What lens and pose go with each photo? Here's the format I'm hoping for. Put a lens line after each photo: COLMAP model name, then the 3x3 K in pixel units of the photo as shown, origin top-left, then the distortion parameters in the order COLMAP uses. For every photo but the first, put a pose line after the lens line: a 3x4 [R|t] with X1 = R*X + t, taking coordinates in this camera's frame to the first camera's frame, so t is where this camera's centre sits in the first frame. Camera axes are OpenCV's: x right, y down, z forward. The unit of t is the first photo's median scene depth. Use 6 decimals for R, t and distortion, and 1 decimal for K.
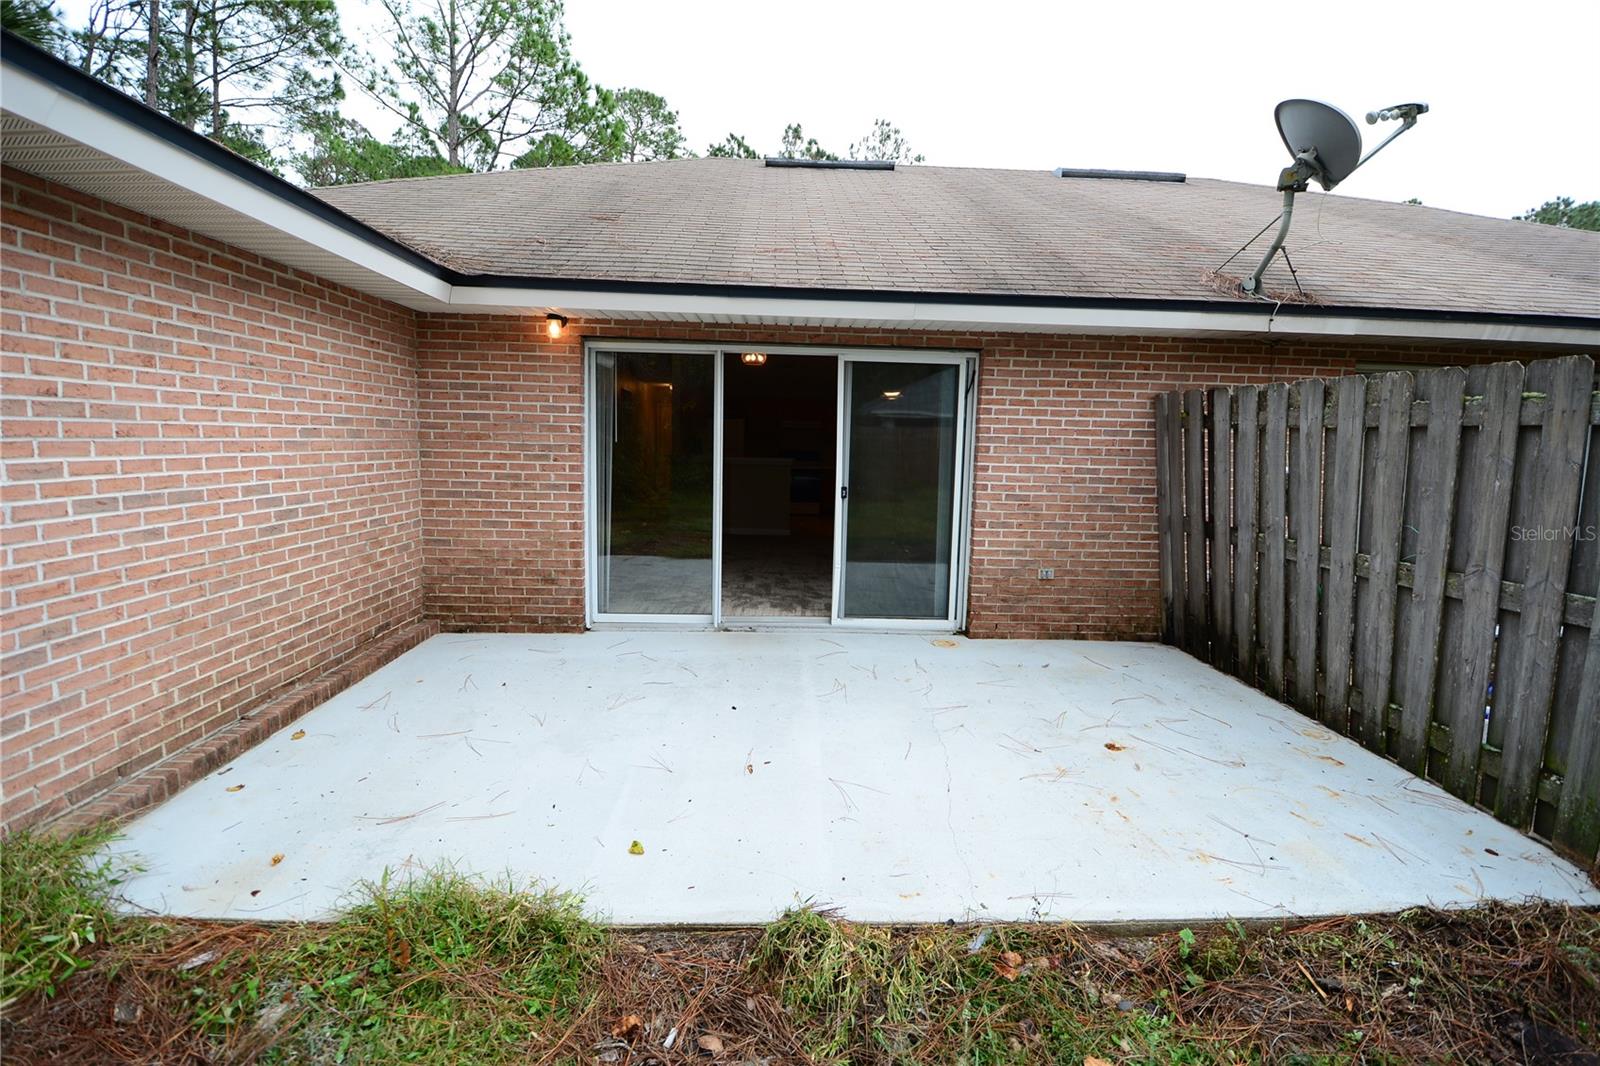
lens RADIAL K [[700.3, 0, 797.1], [0, 700.3, 507.6], [0, 0, 1]] dist [0.004380, -0.017296]
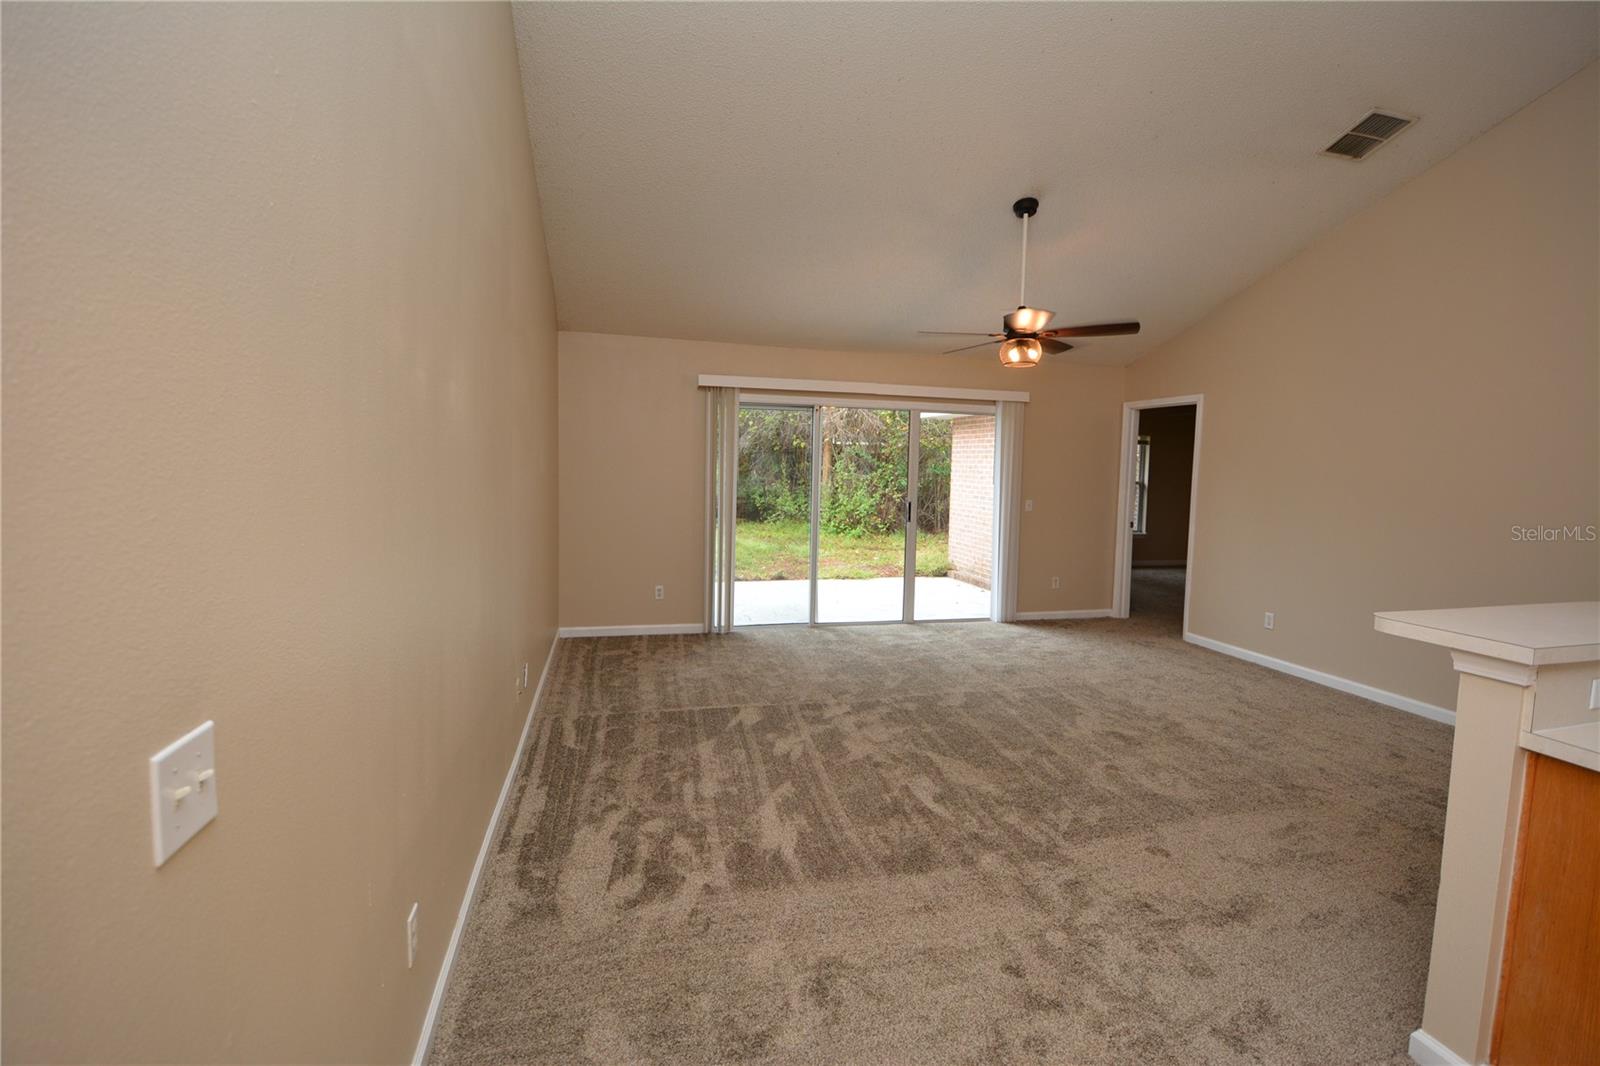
lens RADIAL K [[700.3, 0, 797.1], [0, 700.3, 507.6], [0, 0, 1]] dist [0.004380, -0.017296]
pose [[-0.976269, -0.031453, -0.214266, 0.656442], [-0.064731, 0.986547, 0.150119, -0.404924], [0.206662, 0.160426, -0.965171, 3.976709]]
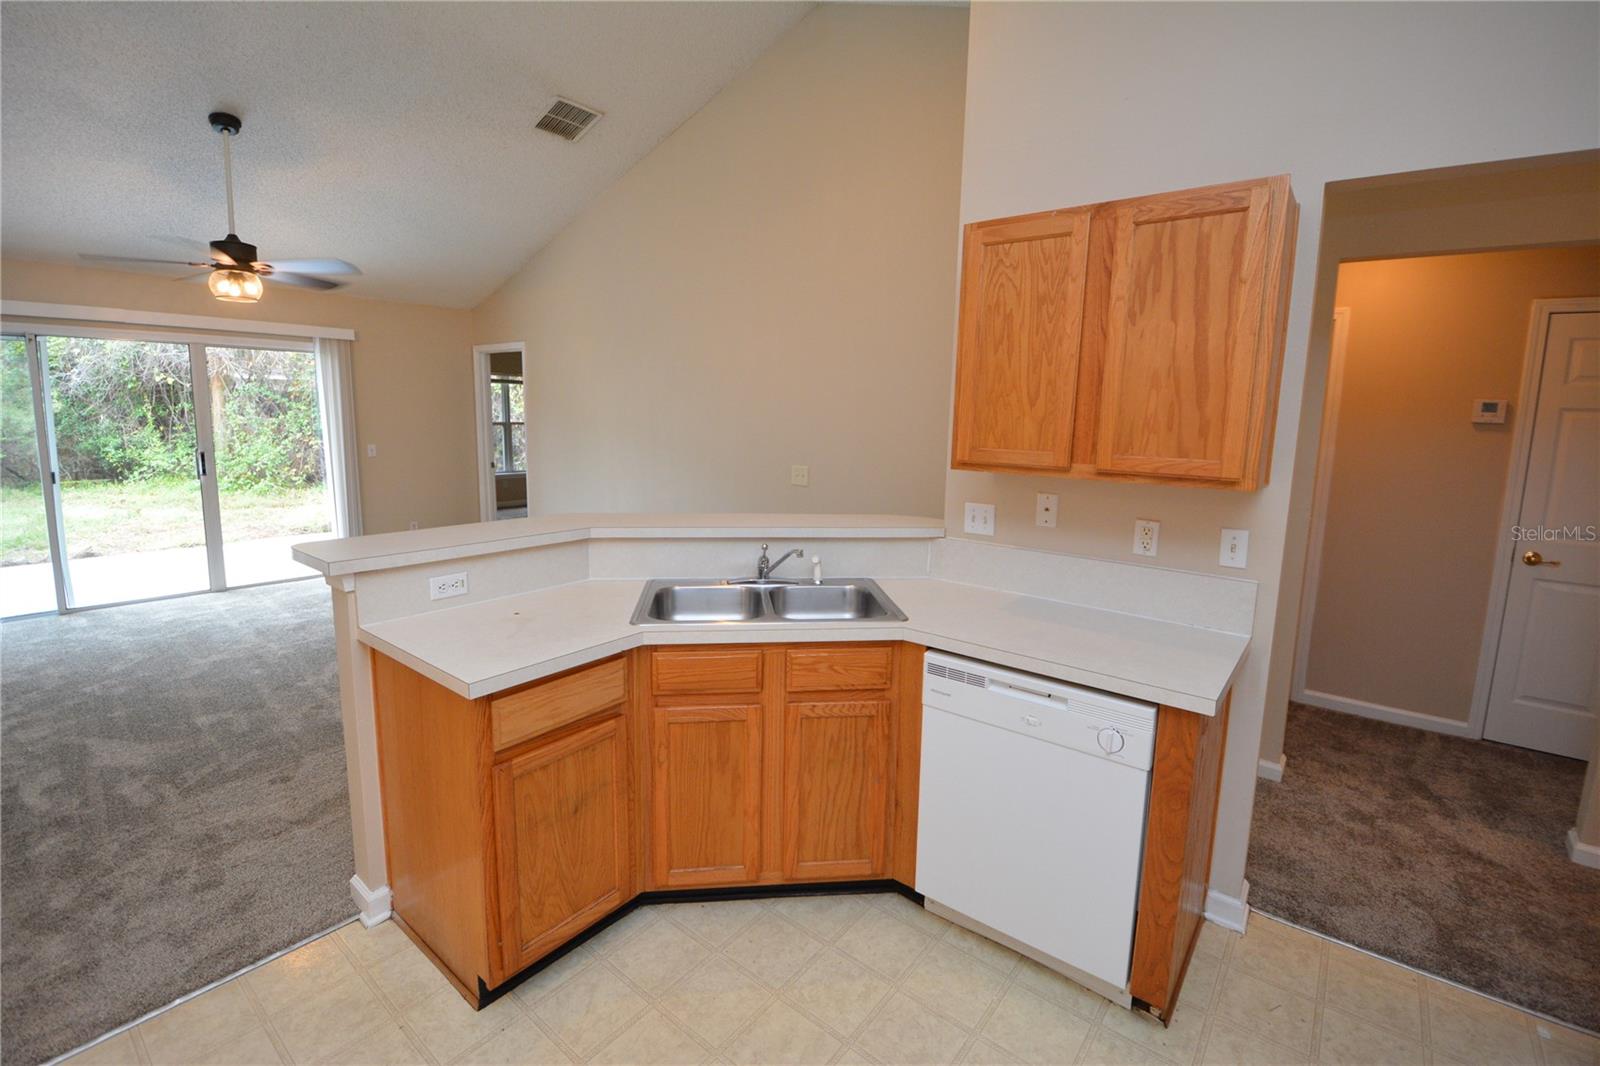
lens RADIAL K [[700.3, 0, 797.1], [0, 700.3, 507.6], [0, 0, 1]] dist [0.004380, -0.017296]
pose [[-0.653780, 0.066070, -0.753795, 0.199839], [-0.105783, 0.978418, 0.177506, -0.473331], [0.749254, 0.195789, -0.632680, 4.351355]]
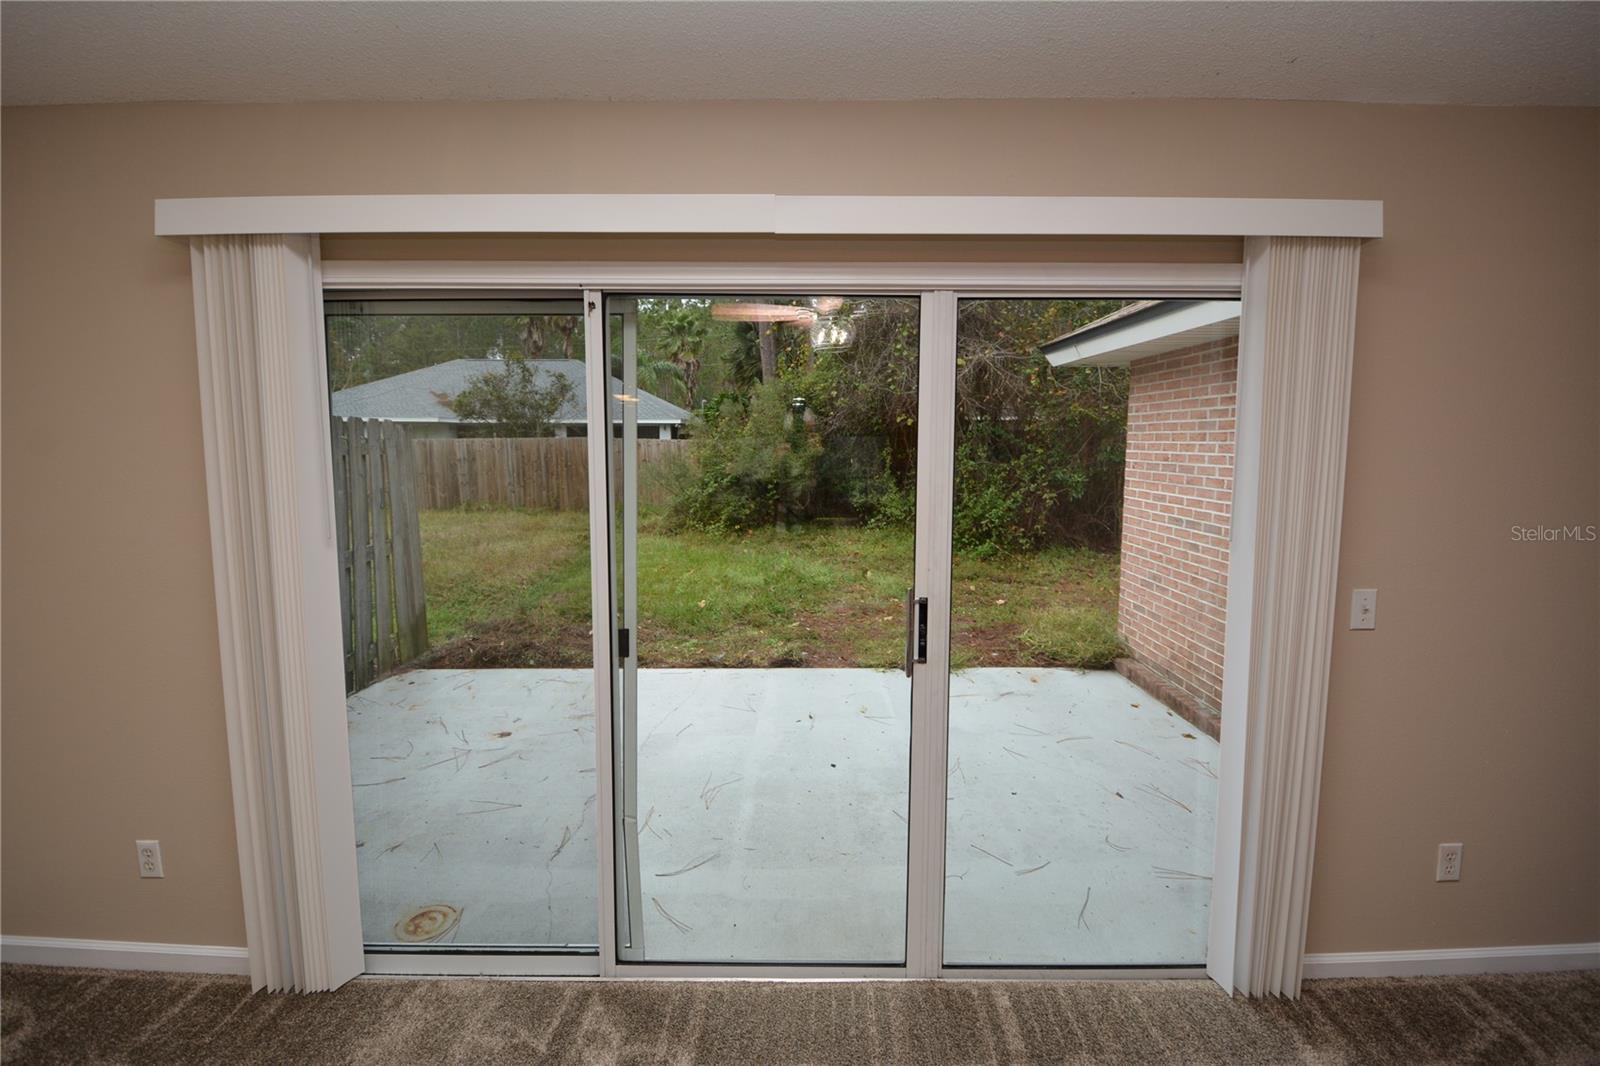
lens RADIAL K [[700.3, 0, 797.1], [0, 700.3, 507.6], [0, 0, 1]] dist [0.004380, -0.017296]
pose [[-0.998863, -0.028445, 0.038258, -0.089922], [-0.020727, 0.981792, 0.188825, -0.321348], [-0.042933, 0.187817, -0.981265, 2.511146]]
